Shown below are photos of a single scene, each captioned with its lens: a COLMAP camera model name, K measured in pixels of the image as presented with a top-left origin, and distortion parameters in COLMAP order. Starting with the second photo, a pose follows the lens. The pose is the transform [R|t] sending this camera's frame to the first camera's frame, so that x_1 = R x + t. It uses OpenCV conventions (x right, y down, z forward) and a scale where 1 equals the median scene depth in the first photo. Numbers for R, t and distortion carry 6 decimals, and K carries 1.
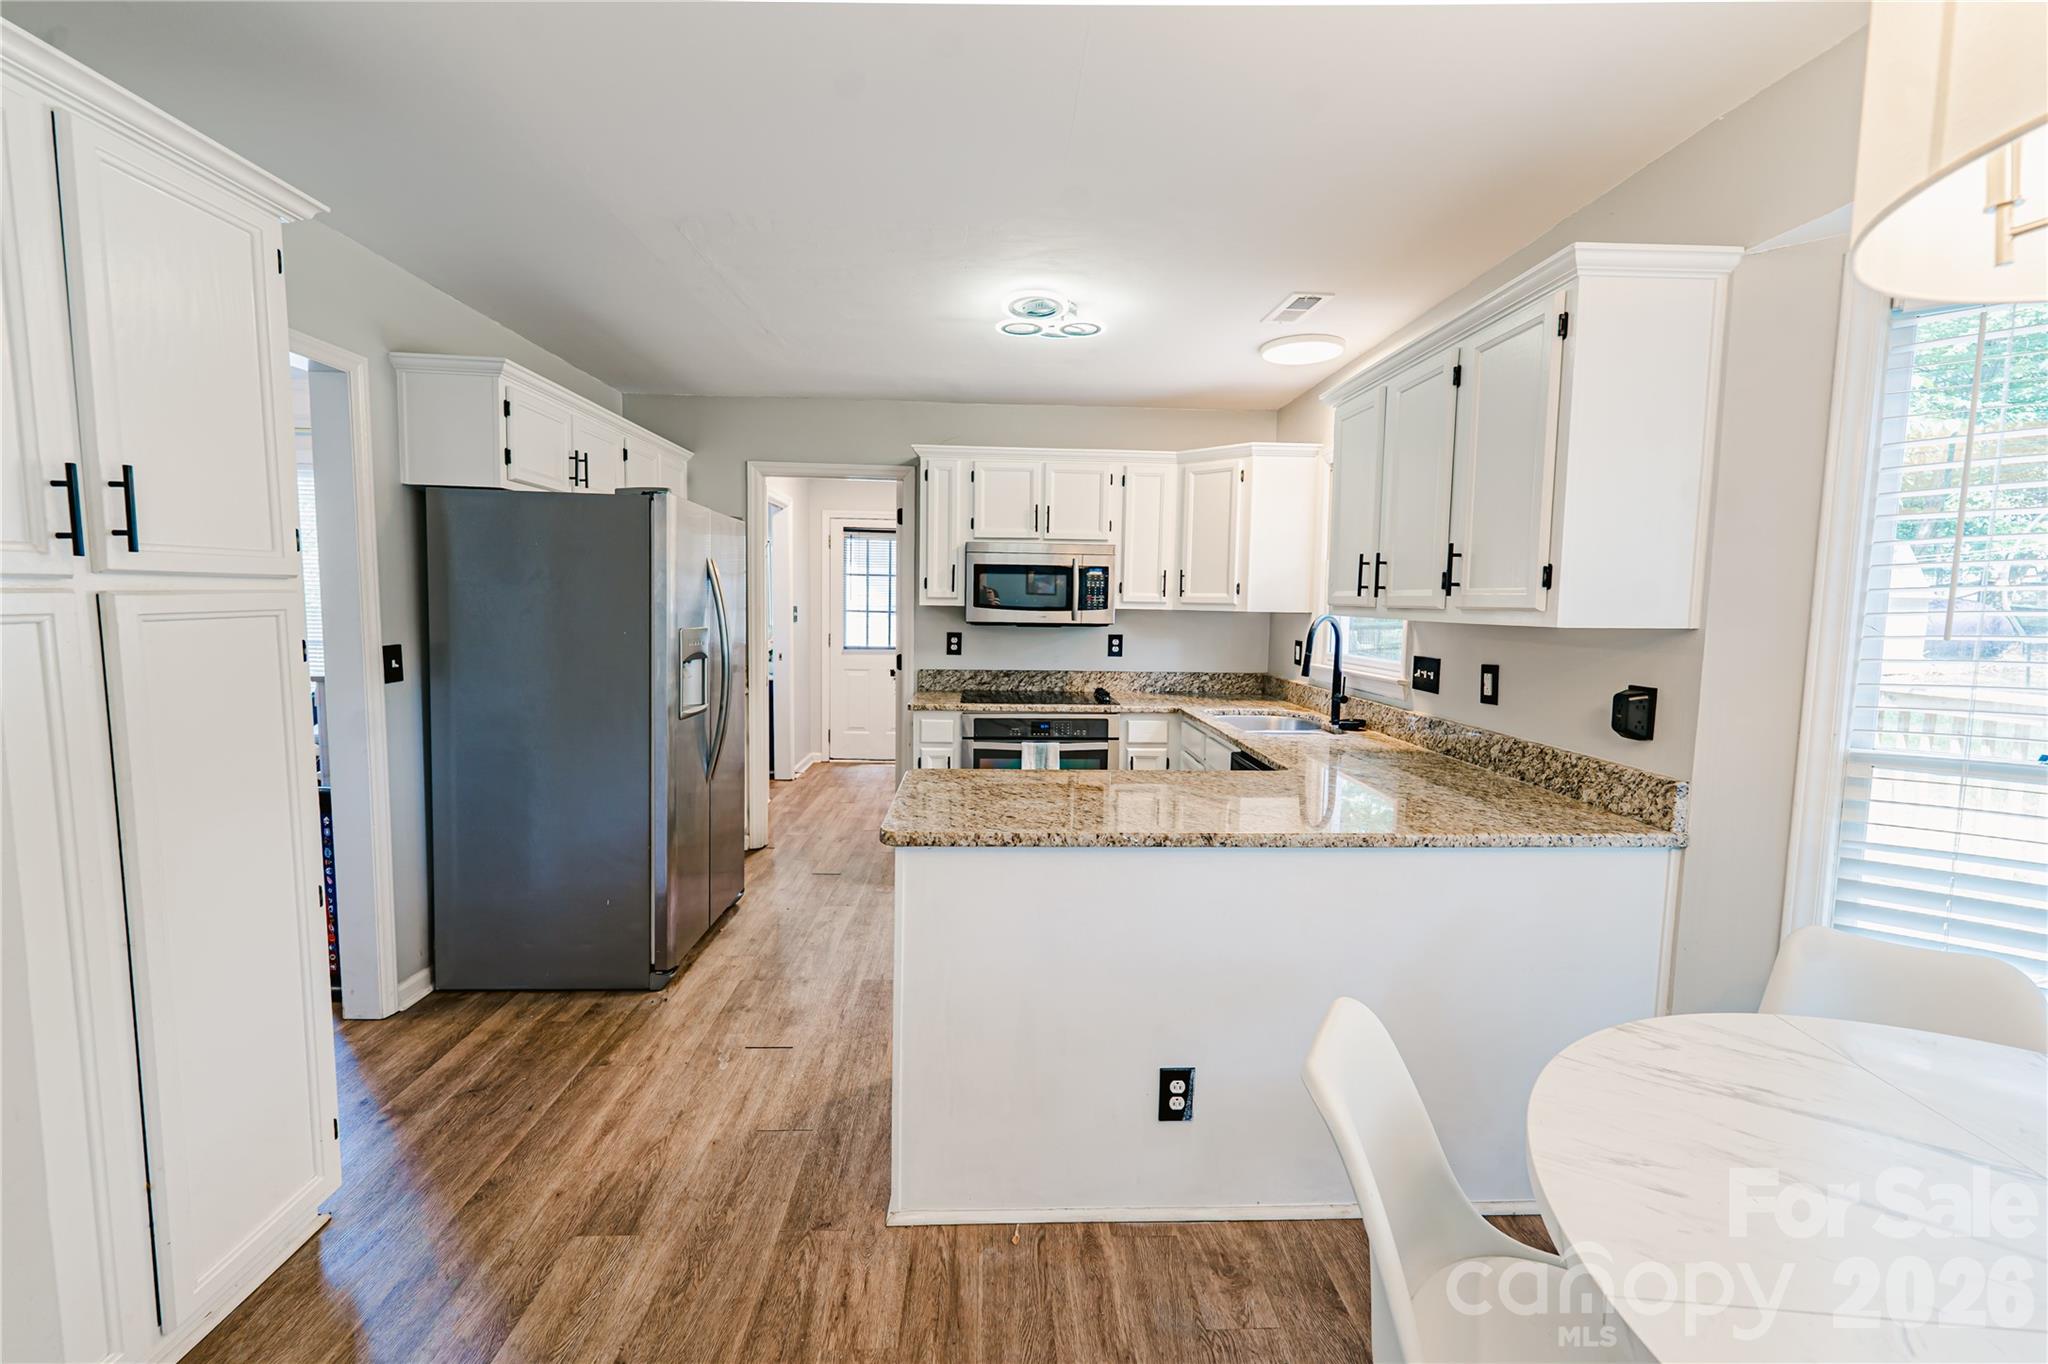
lens RADIAL K [[810.3, 0, 1031.7], [0, 810.3, 663.2], [0, 0, 1]] dist [0.005063, -0.000095]
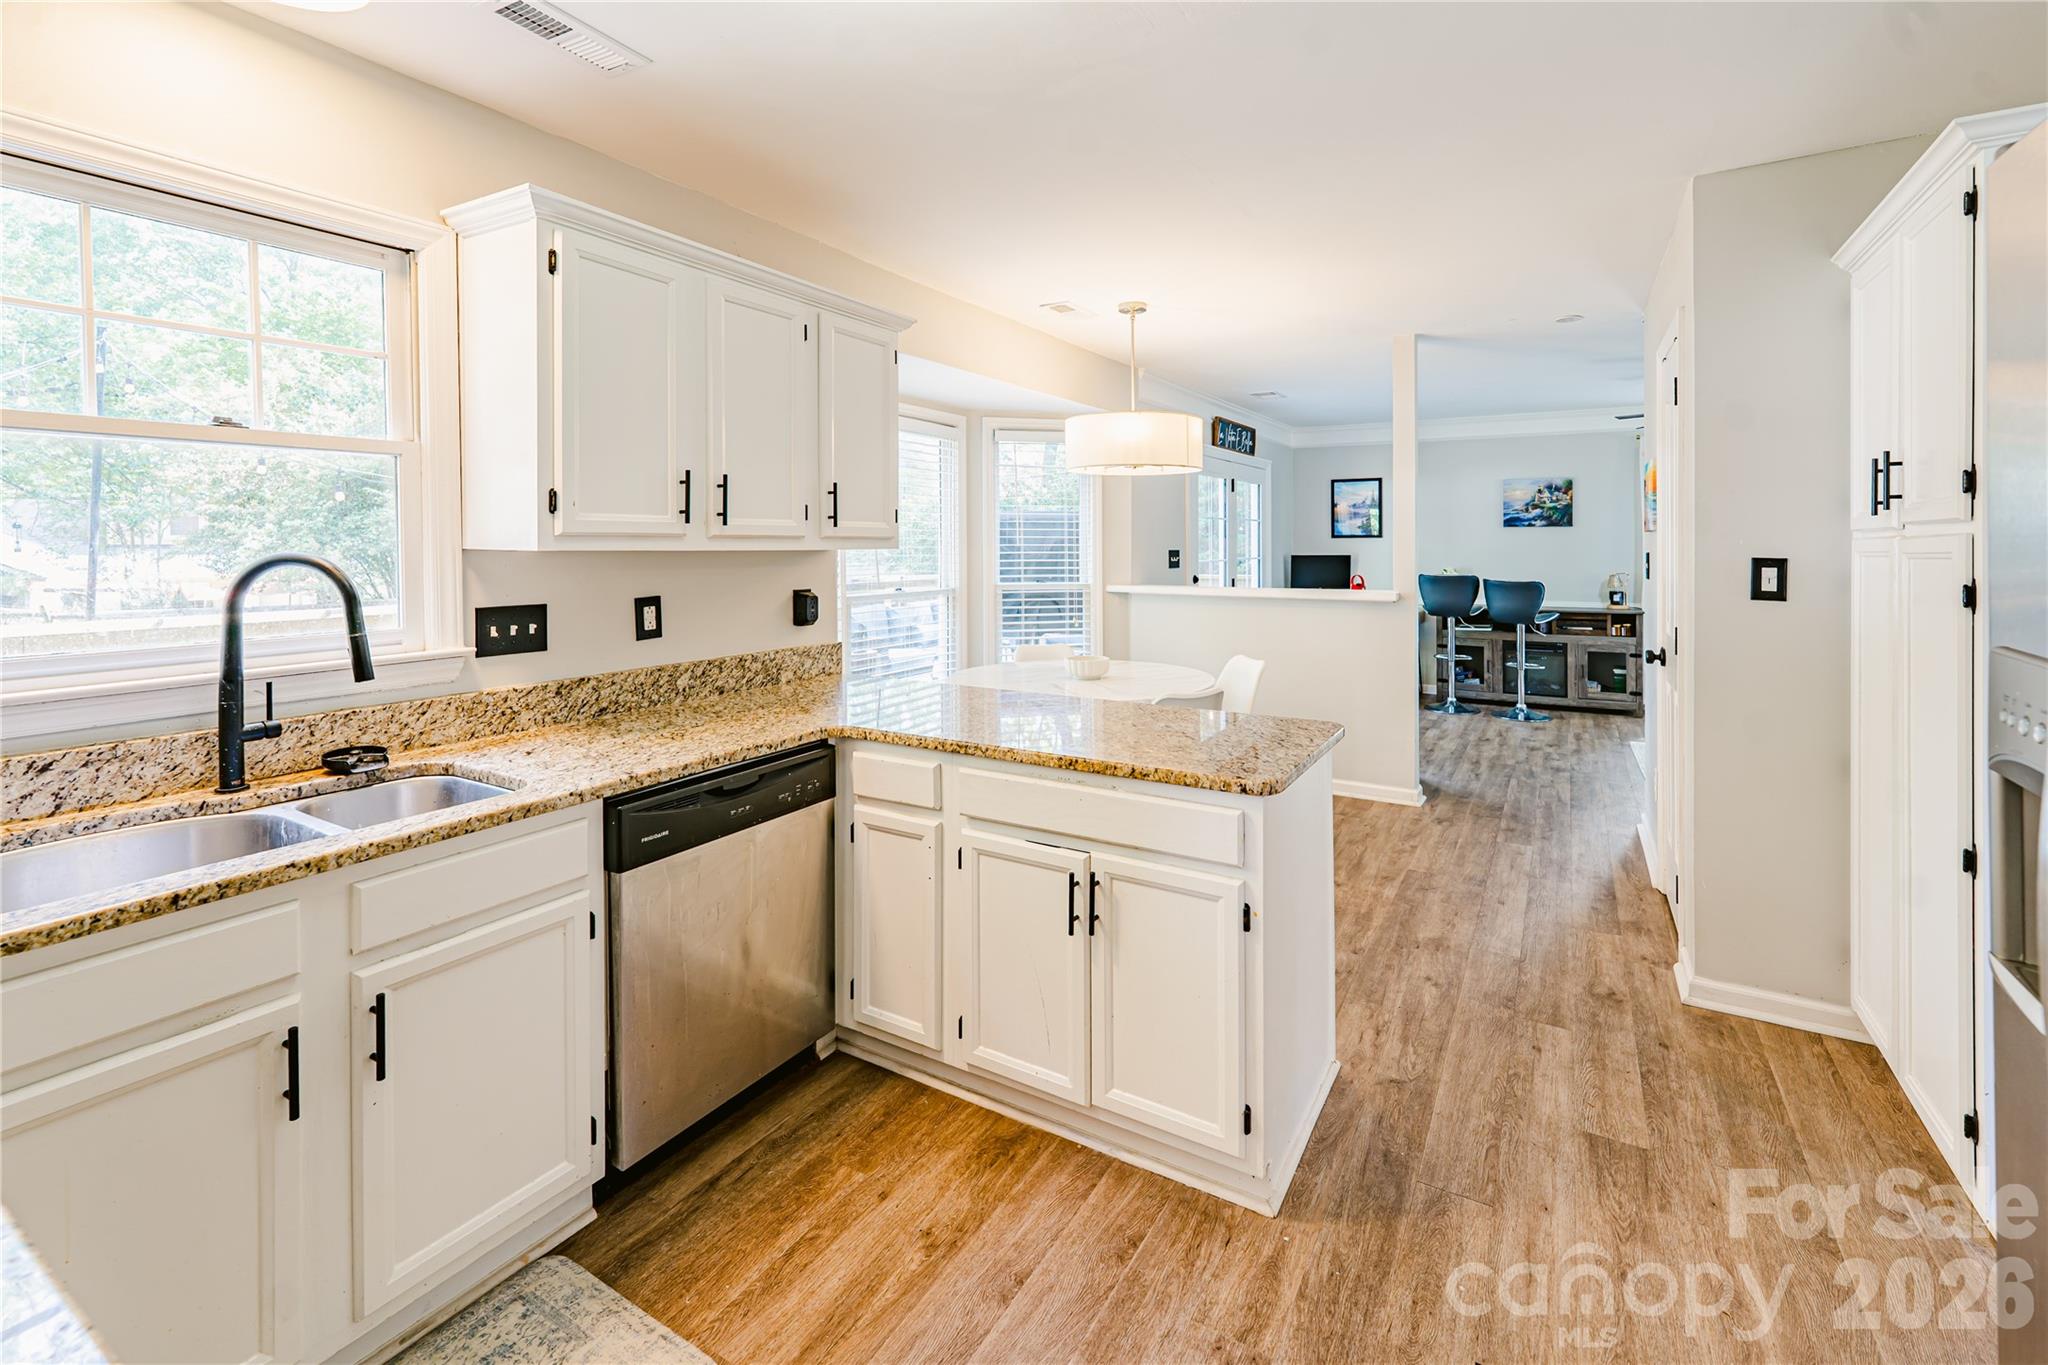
lens RADIAL K [[879.2, 0, 1023.1], [0, 879.2, 546.9], [0, 0, 1]] dist [0.001108, 0.000028]
pose [[-0.814991, -0.017714, 0.579203, -0.330611], [0.032661, 0.996540, 0.076435, -0.105789], [-0.578552, 0.081211, -0.811592, 1.398975]]
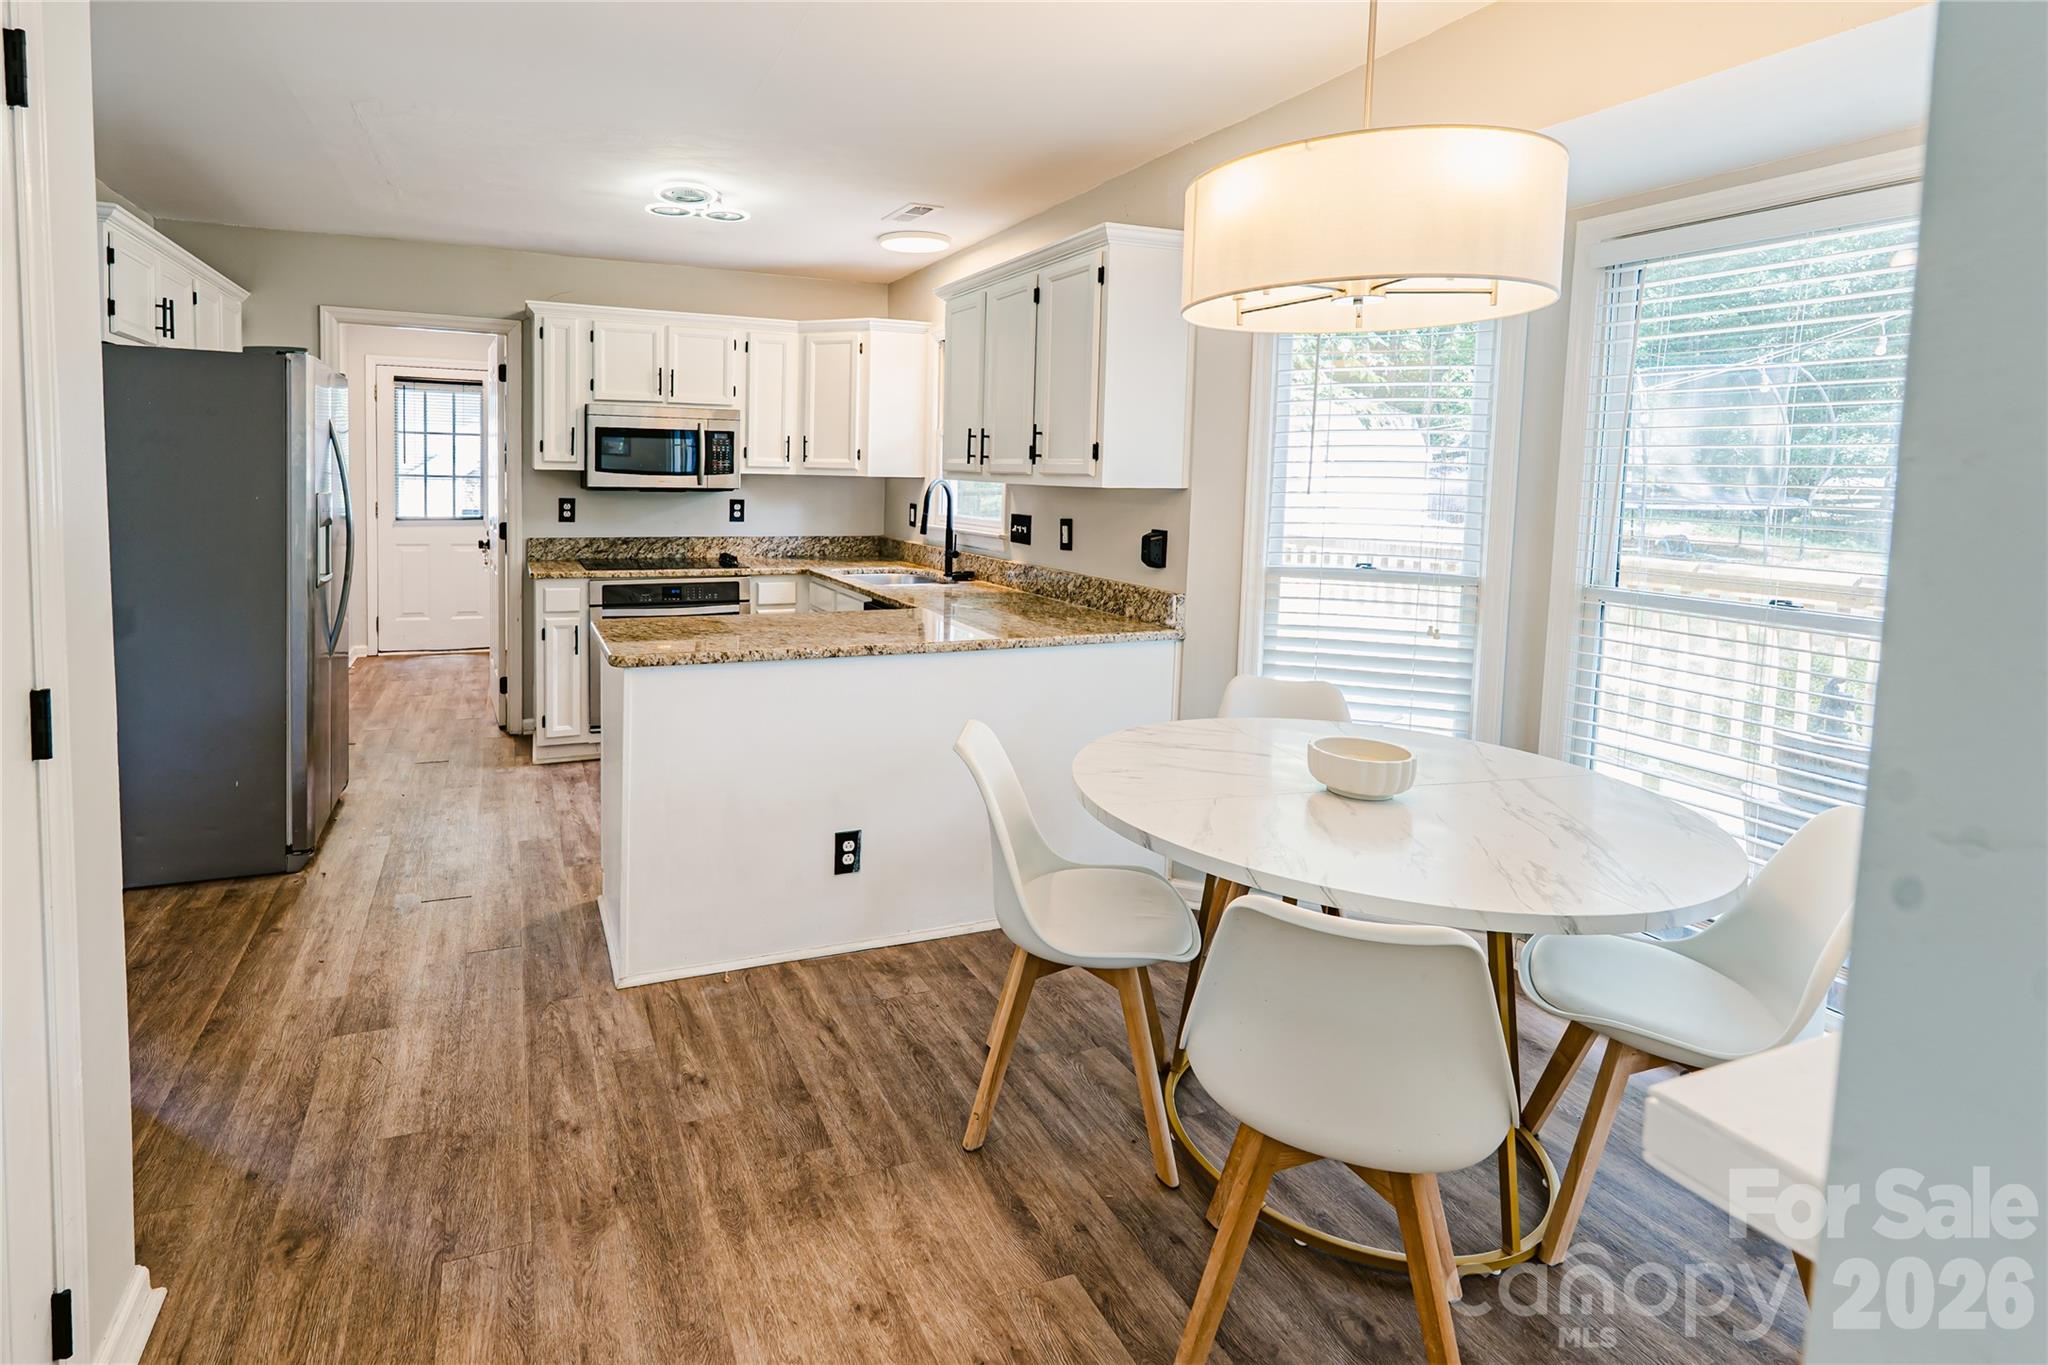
lens RADIAL K [[972.8, 0, 894.1], [0, 972.8, 535.9], [0, 0, 1]] dist [0.001831, 0.000329]
pose [[0.949536, -0.018145, 0.313132, -0.142059], [0.019076, 0.999818, 0.000090, 0.020664], [-0.313077, 0.005888, 0.949710, -0.307379]]
